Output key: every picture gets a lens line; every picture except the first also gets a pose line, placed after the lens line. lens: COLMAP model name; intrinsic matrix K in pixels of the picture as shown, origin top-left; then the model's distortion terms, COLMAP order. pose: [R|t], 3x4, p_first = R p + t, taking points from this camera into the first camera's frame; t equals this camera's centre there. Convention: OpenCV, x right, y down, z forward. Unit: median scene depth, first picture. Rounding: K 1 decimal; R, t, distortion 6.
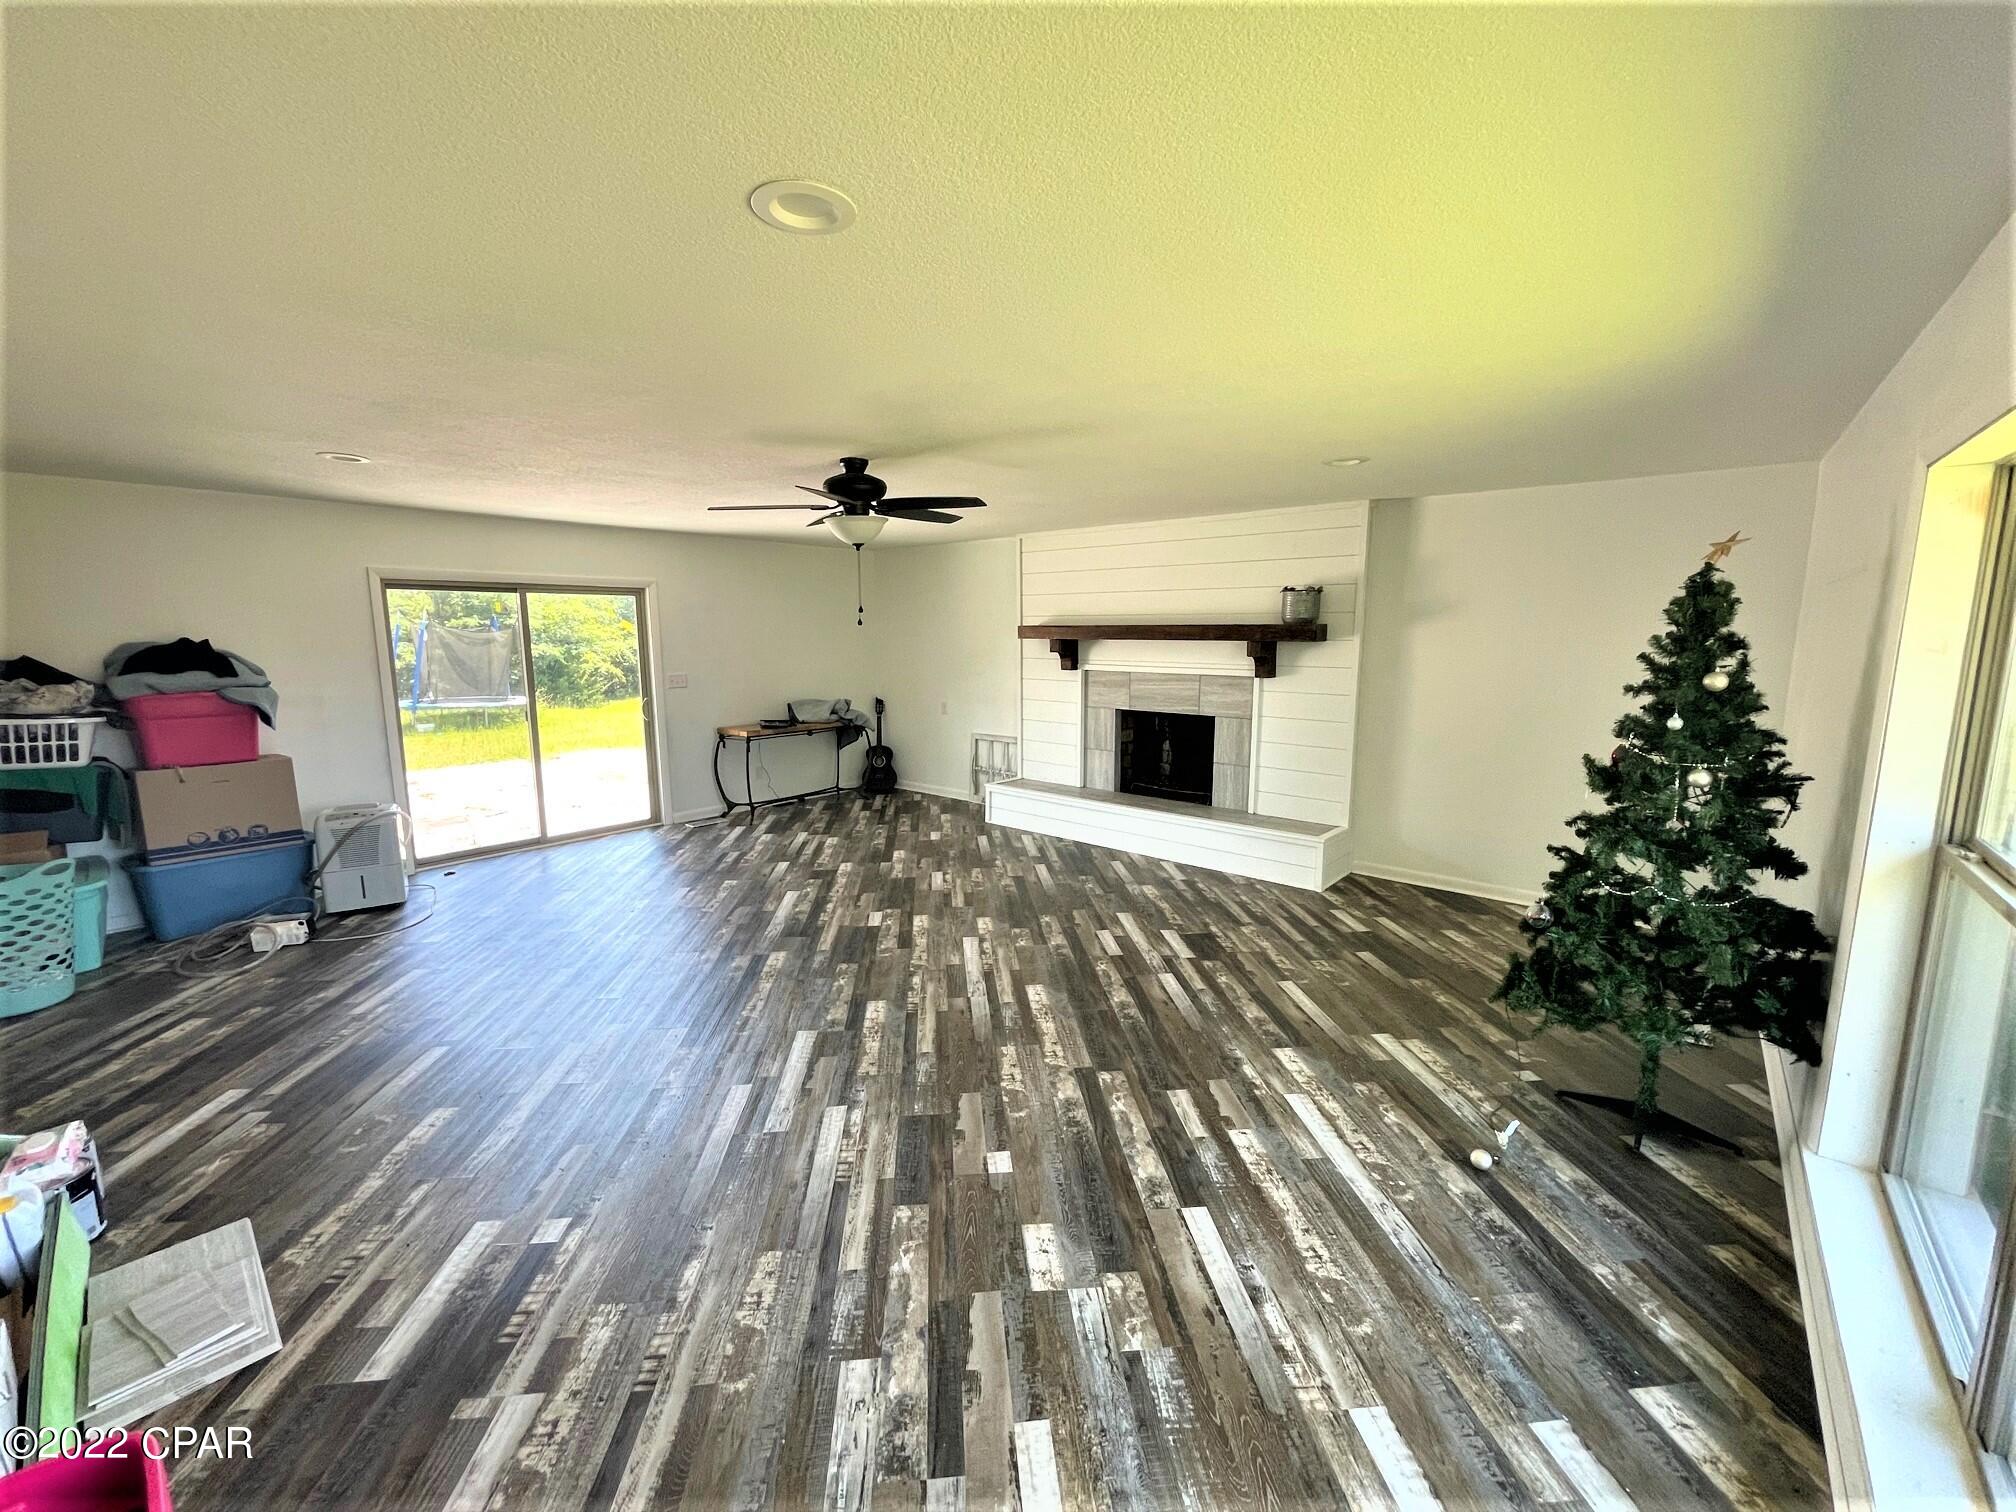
lens RADIAL K [[814.9, 0, 1005.5], [0, 814.9, 759.6], [0, 0, 1]] dist [-0.001278, -0.000897]
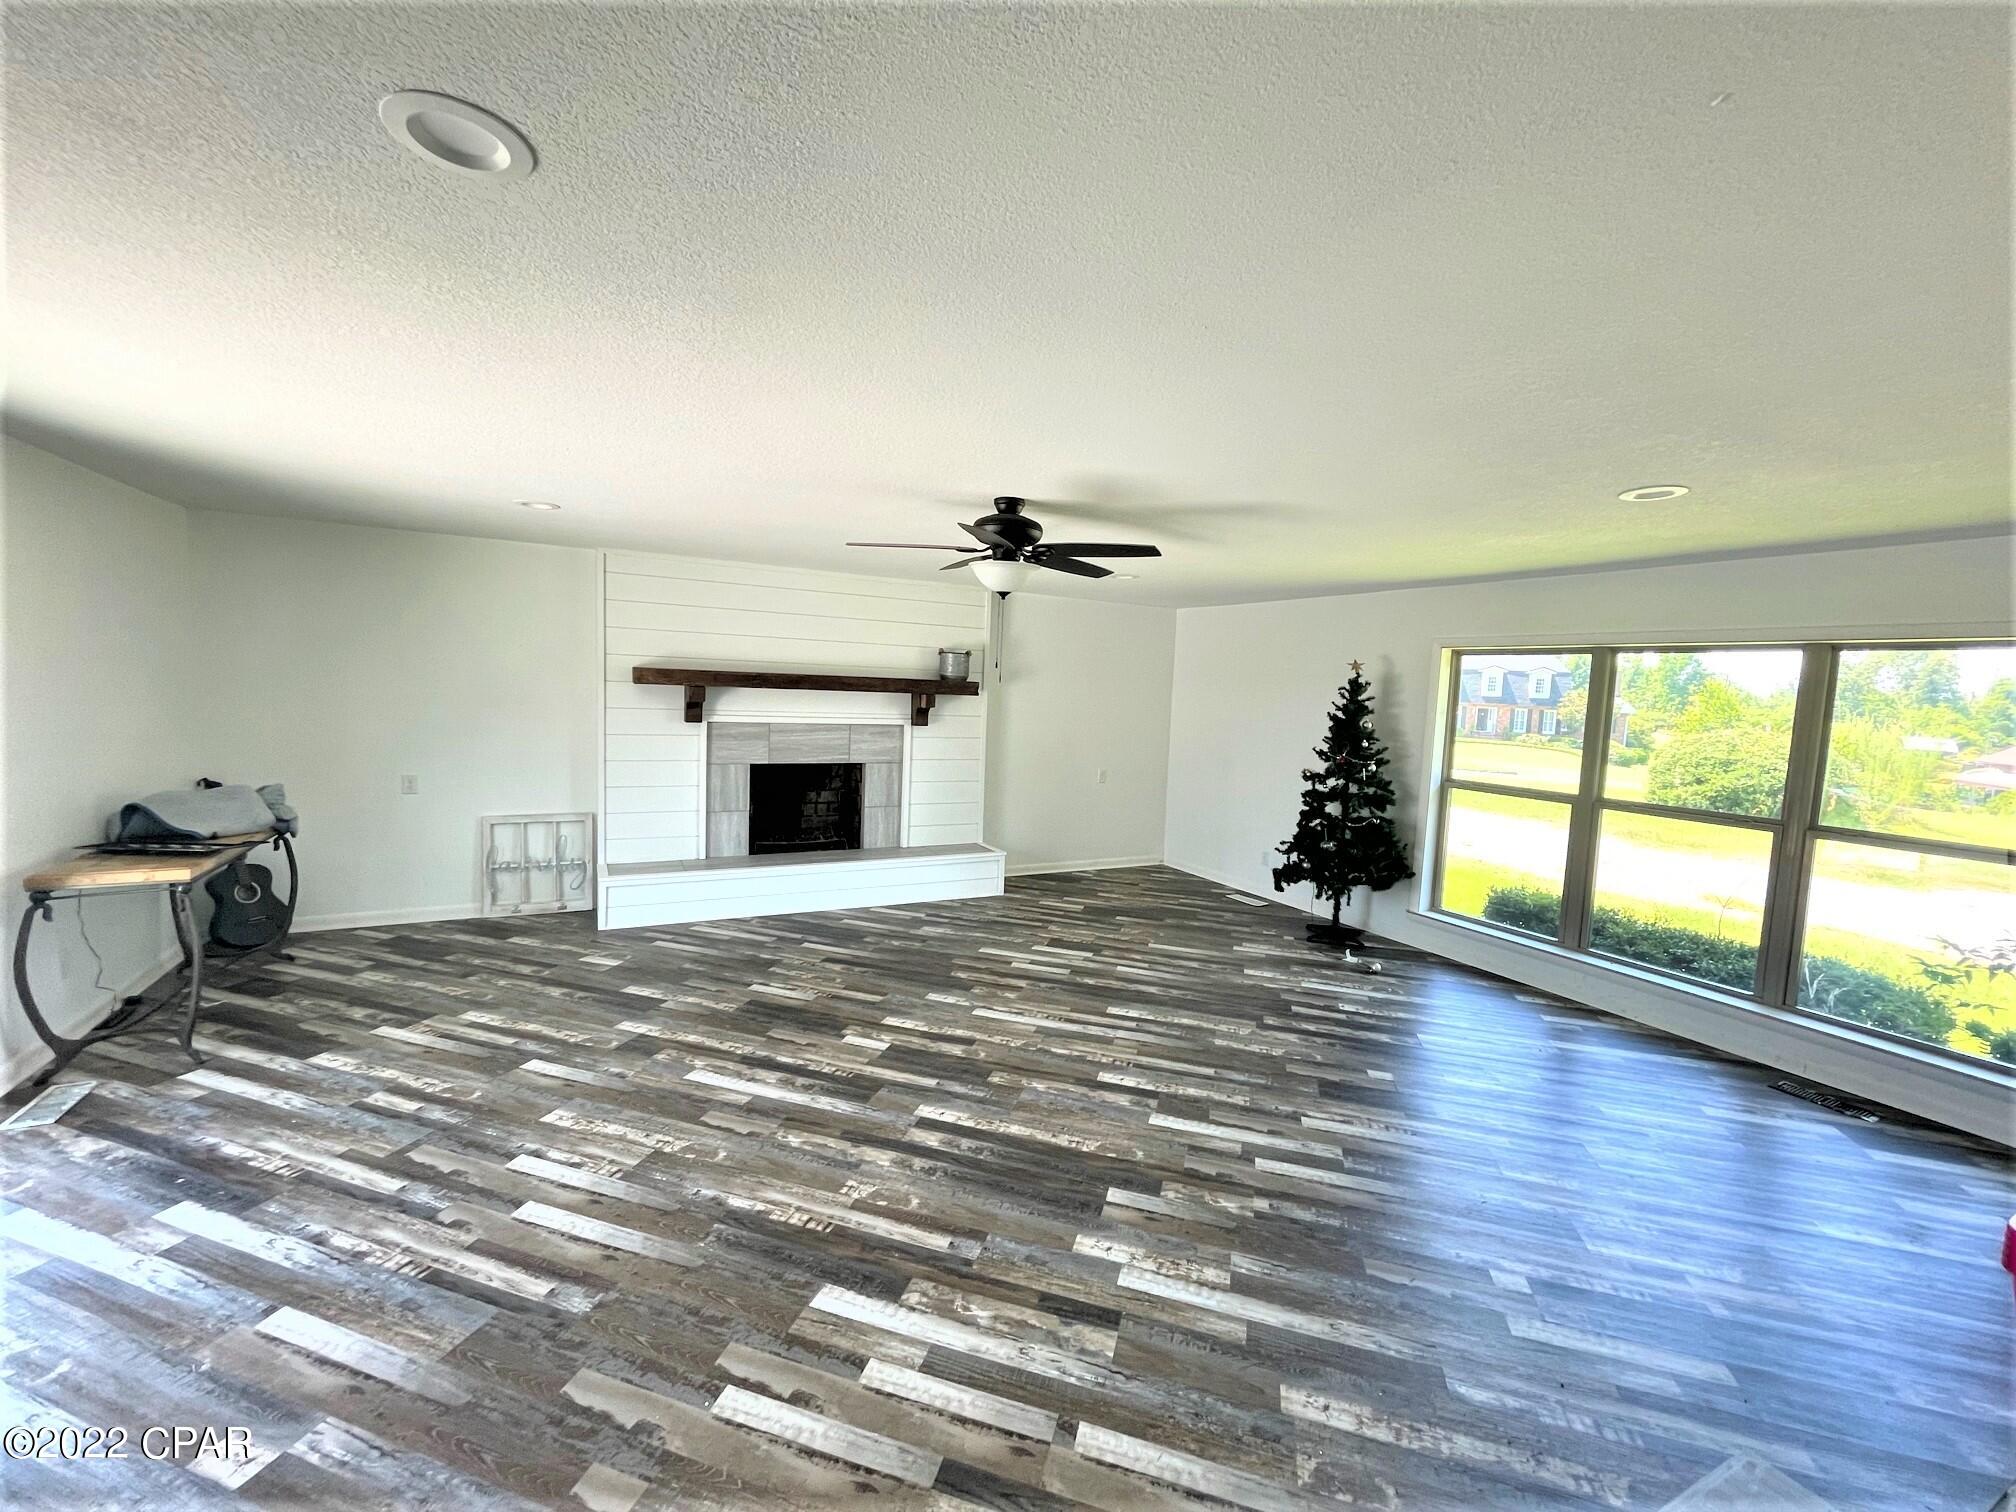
lens RADIAL K [[814.9, 0, 1003.2], [0, 814.9, 759.2], [0, 0, 1]] dist [-0.001278, -0.000897]
pose [[0.374254, -0.066441, 0.924943, -0.796234], [0.104731, 0.994077, 0.029030, -0.085461], [-0.921393, 0.086006, 0.378995, 0.529890]]
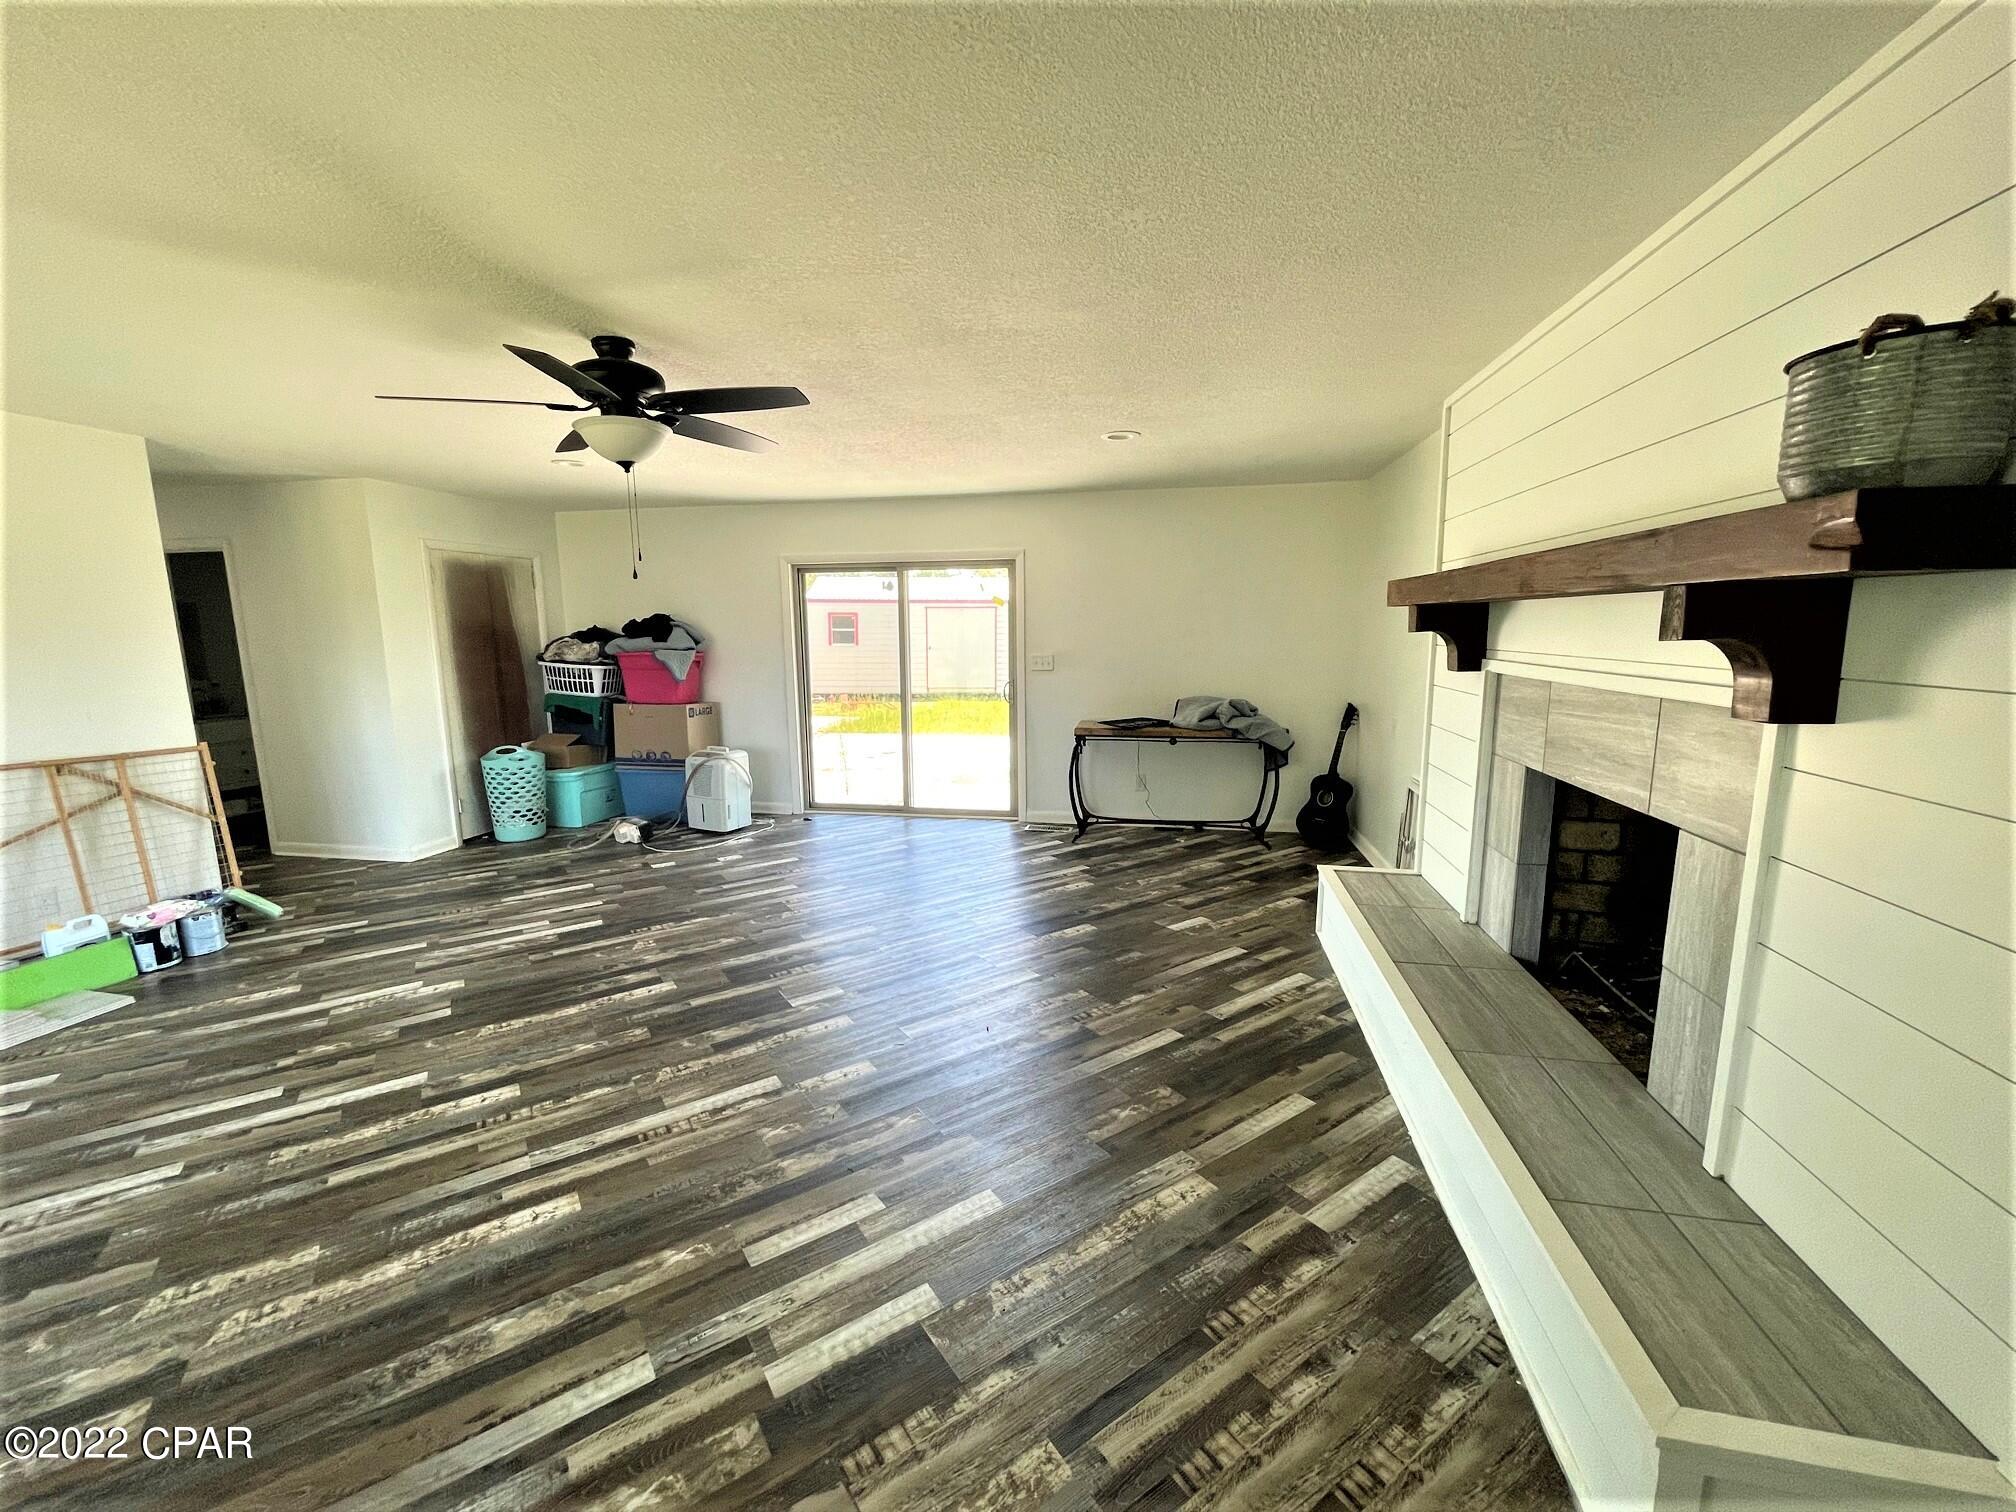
lens RADIAL K [[814.9, 0, 1004.1], [0, 814.9, 760.4], [0, 0, 1]] dist [-0.001278, -0.000897]
pose [[0.494652, 0.140185, -0.857711, 0.485492], [-0.130954, 0.987660, 0.085902, -0.088109], [0.859168, 0.069830, 0.506906, 0.736054]]
